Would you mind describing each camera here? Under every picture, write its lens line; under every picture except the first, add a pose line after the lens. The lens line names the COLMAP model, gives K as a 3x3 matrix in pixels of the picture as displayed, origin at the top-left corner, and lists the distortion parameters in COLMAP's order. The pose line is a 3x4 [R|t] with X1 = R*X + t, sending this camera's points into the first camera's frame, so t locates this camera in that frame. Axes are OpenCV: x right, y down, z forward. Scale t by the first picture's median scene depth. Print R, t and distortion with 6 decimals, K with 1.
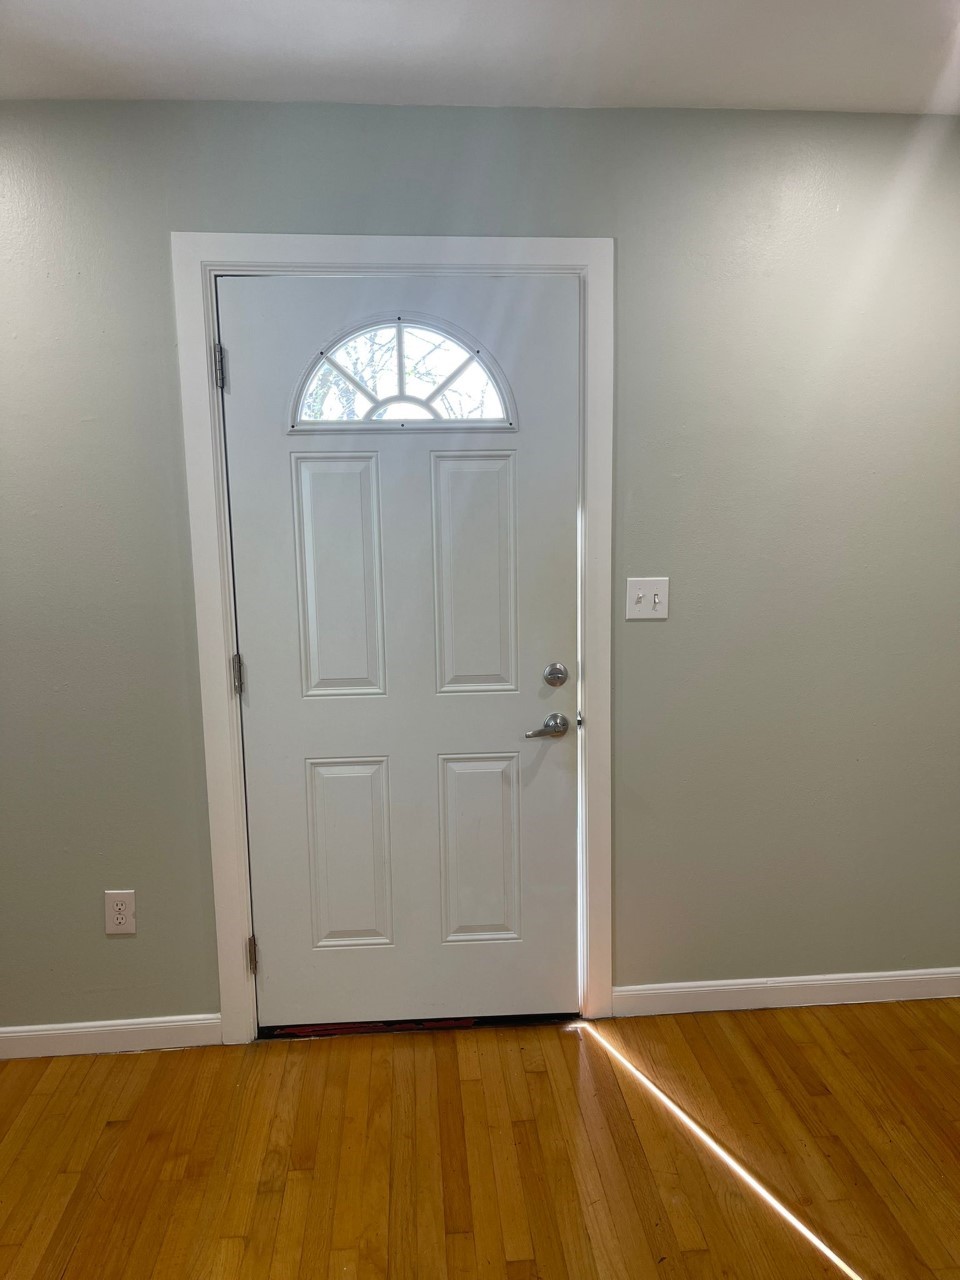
lens RADIAL K [[965.5, 0, 484.5], [0, 965.5, 652.9], [0, 0, 1]] dist [0.079620, -0.109307]
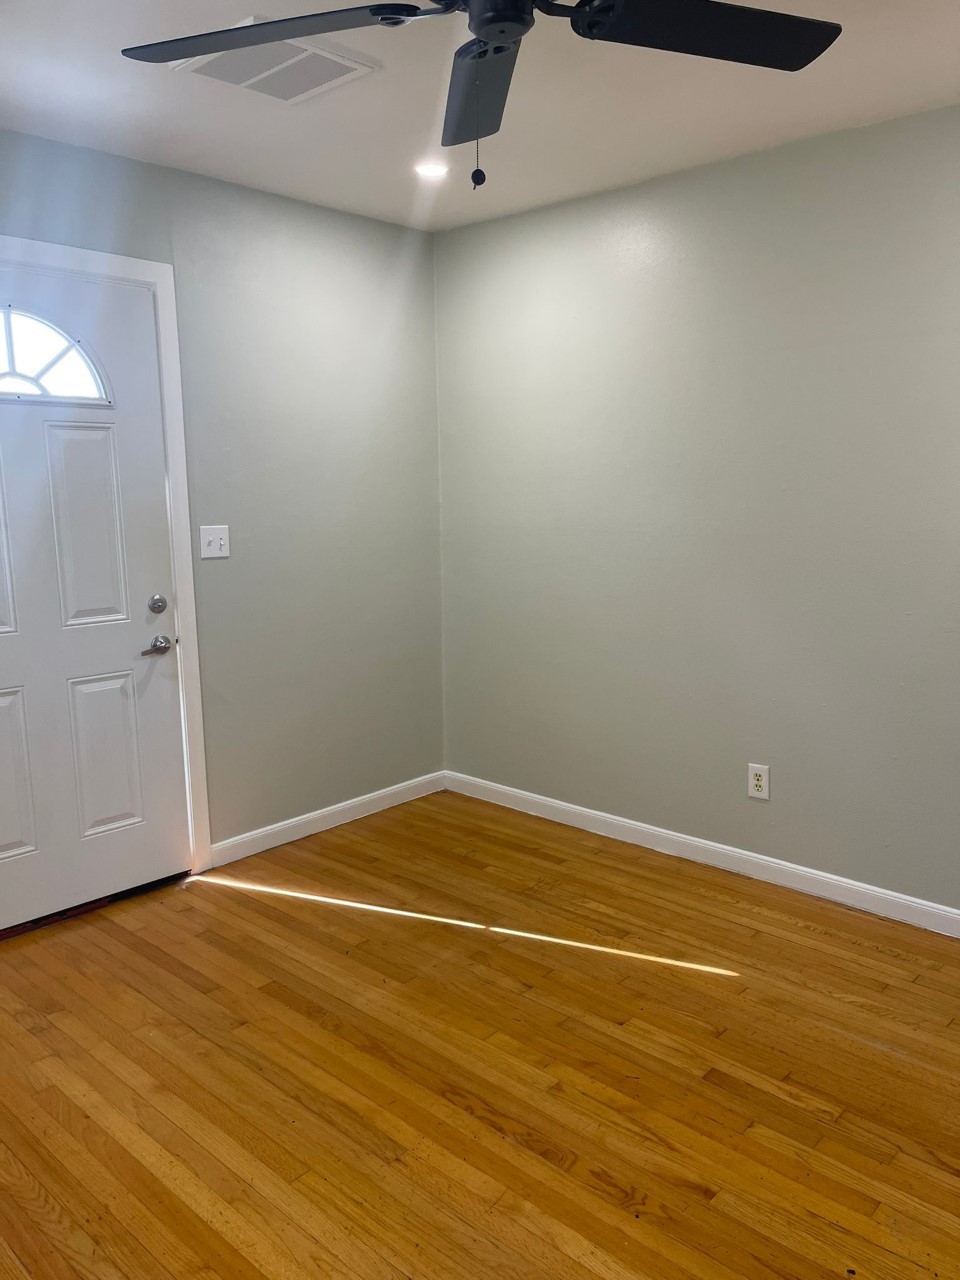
lens RADIAL K [[965.5, 0, 484.5], [0, 965.5, 652.9], [0, 0, 1]] dist [0.079620, -0.109307]
pose [[0.738889, -0.110878, 0.664642, -0.478312], [0.102606, 0.993380, 0.051652, 0.066156], [-0.665970, 0.030031, 0.745374, -0.238088]]
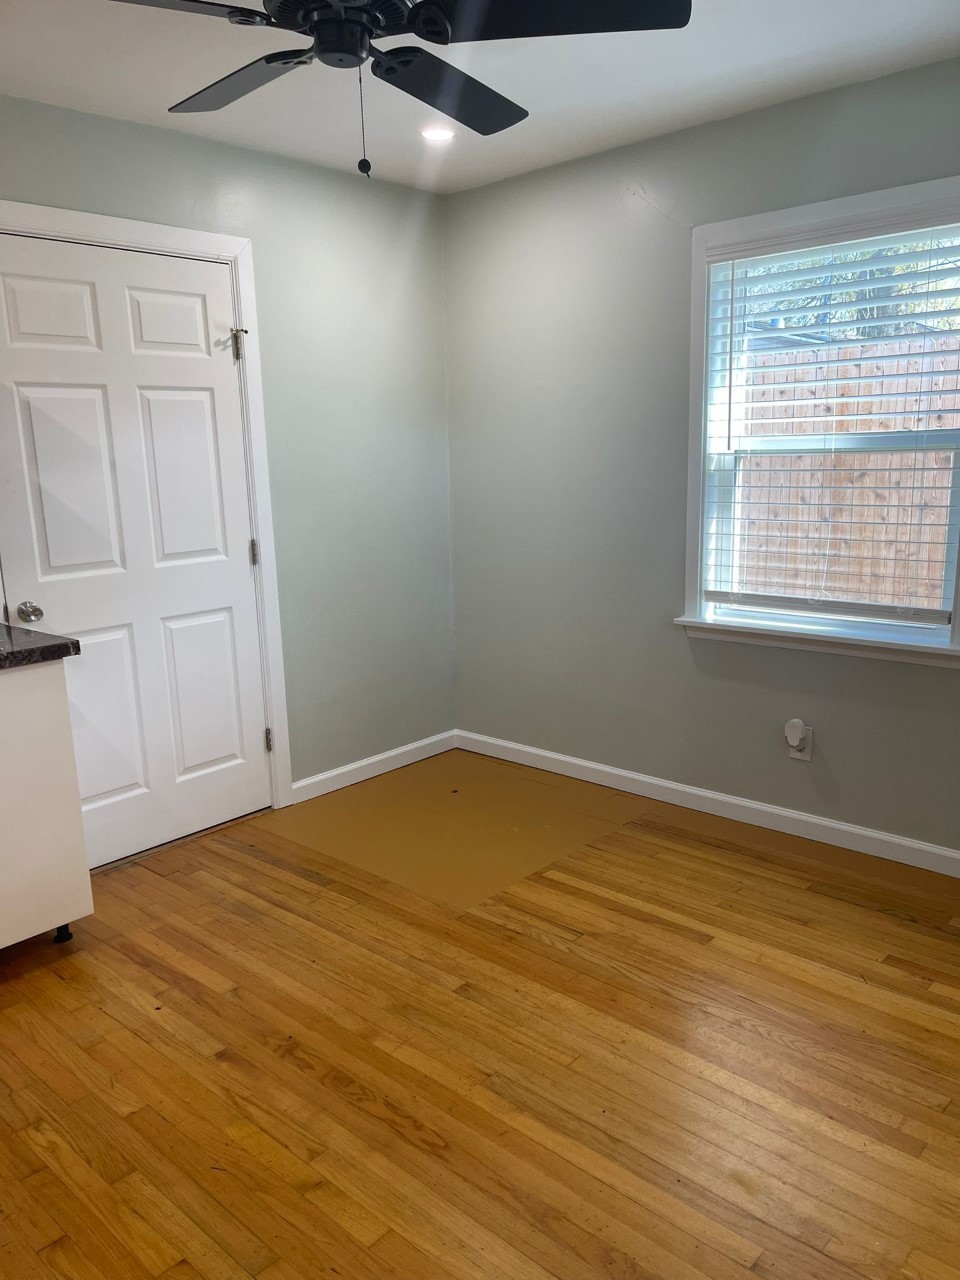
lens RADIAL K [[972.0, 0, 485.3], [0, 972.0, 658.0], [0, 0, 1]] dist [0.095752, -0.103836]
pose [[-0.734019, 0.185120, -0.653412, 0.472315], [-0.069336, 0.936677, 0.343263, -0.130369], [0.675580, 0.297266, -0.674703, 0.912770]]
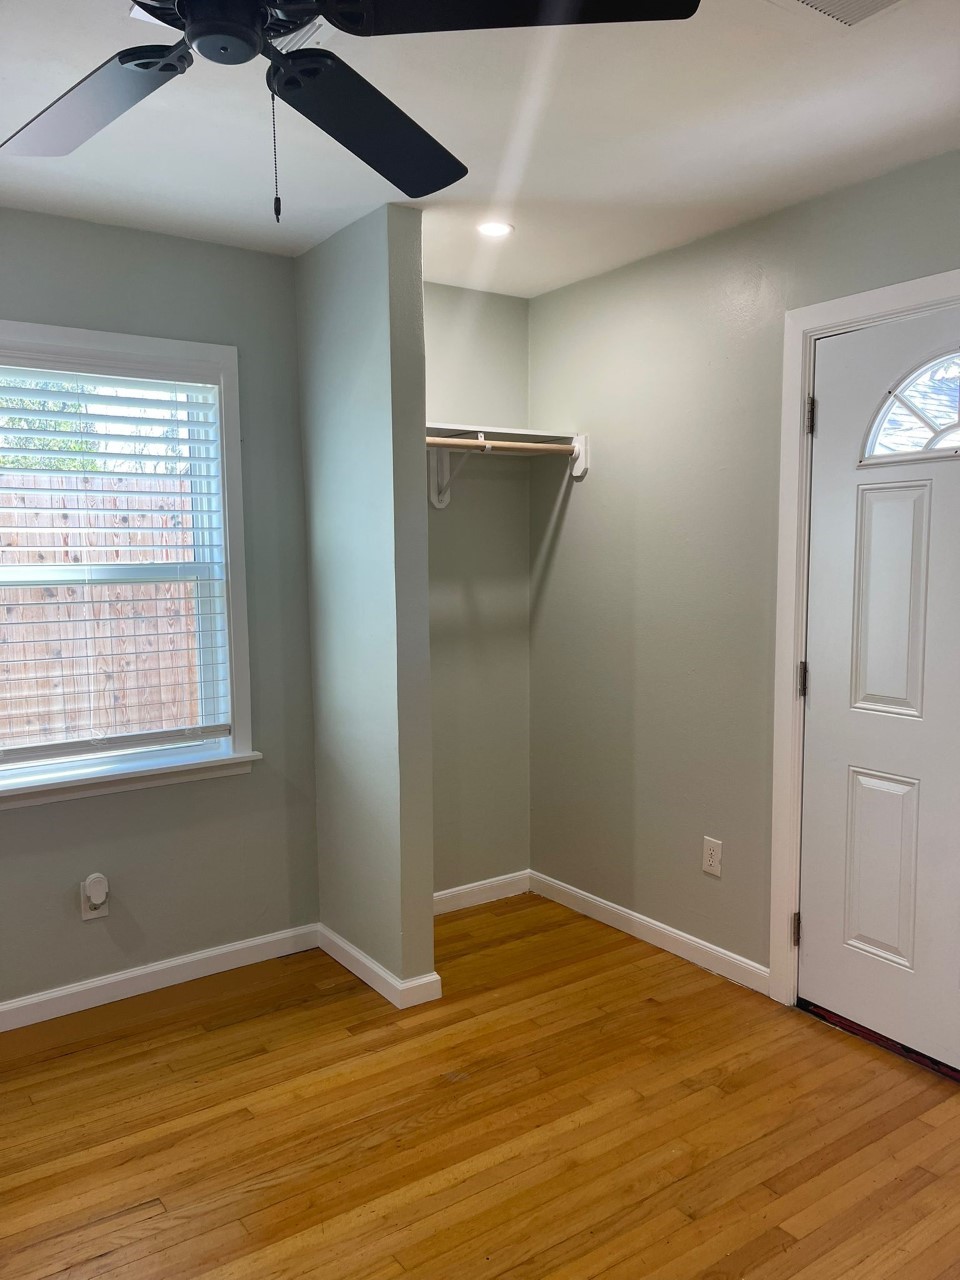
lens RADIAL K [[965.5, 0, 484.5], [0, 965.5, 652.9], [0, 0, 1]] dist [0.079620, -0.109307]
pose [[0.503268, 0.099473, -0.858386, 0.545155], [-0.136365, 0.990048, 0.034780, 0.002990], [0.853303, 0.099550, 0.511824, 0.084625]]
